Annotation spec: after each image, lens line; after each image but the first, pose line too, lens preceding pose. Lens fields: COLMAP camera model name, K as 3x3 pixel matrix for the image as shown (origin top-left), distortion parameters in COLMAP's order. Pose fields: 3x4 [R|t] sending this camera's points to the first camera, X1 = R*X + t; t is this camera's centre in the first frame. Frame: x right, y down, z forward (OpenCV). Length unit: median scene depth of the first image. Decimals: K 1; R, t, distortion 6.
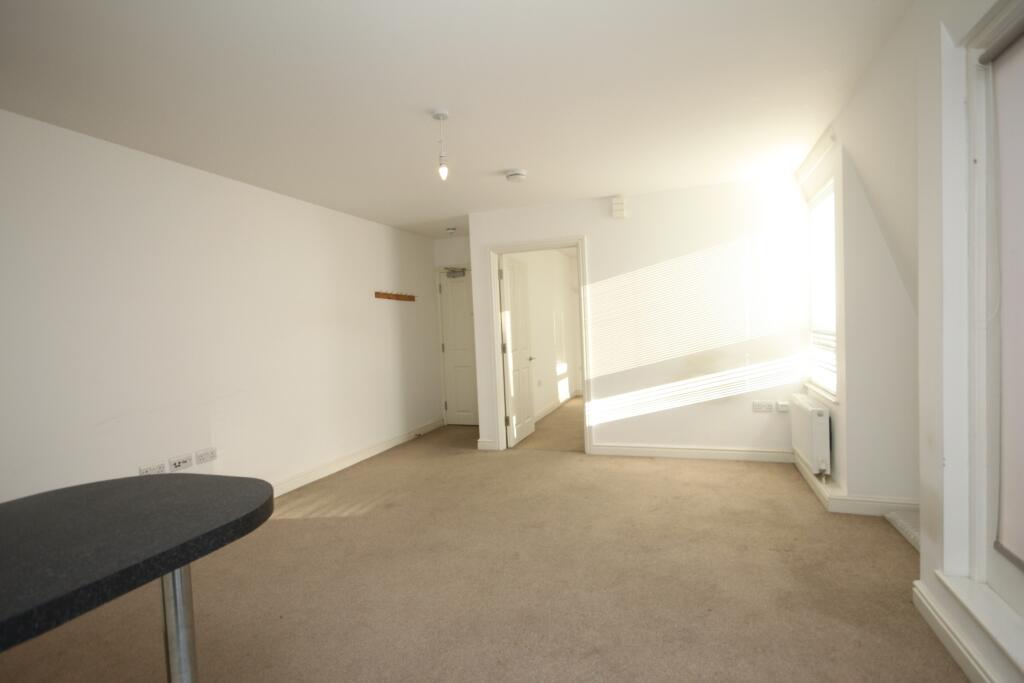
lens RADIAL K [[525.4, 0, 512.0], [0, 525.4, 341.5], [0, 0, 1]] dist [0.000927, 0.000227]
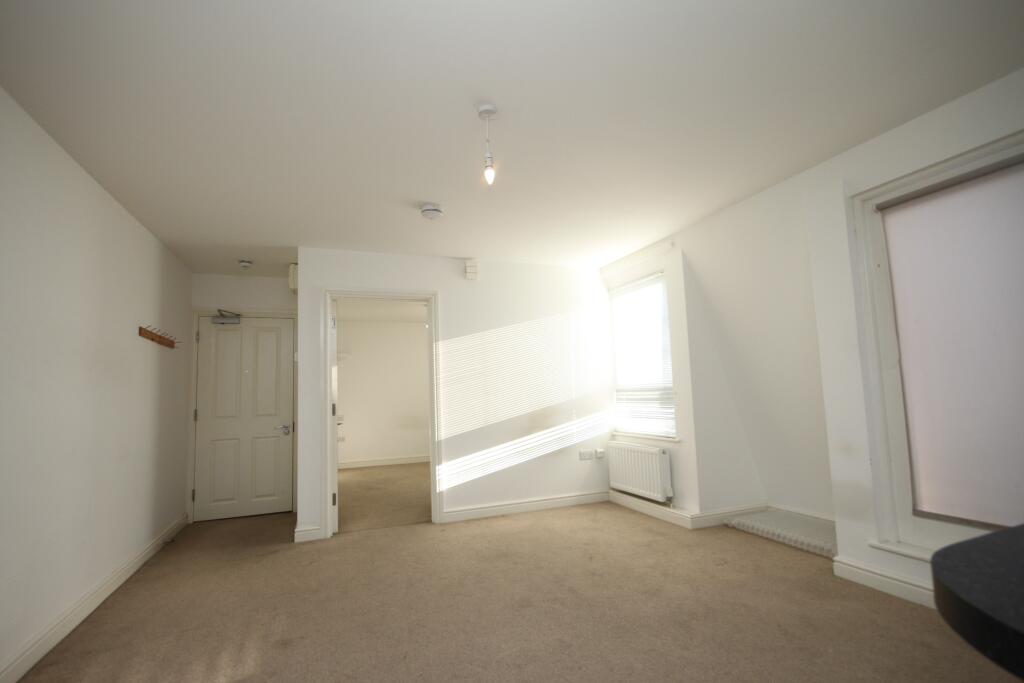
lens RADIAL K [[477.4, 0, 513.0], [0, 477.4, 346.4], [0, 0, 1]] dist [0.001649, 0.000323]
pose [[0.751598, 0.081302, 0.654592, -0.342100], [0.022754, 0.988589, -0.148911, 0.036989], [-0.659229, 0.126815, 0.741172, 0.265488]]
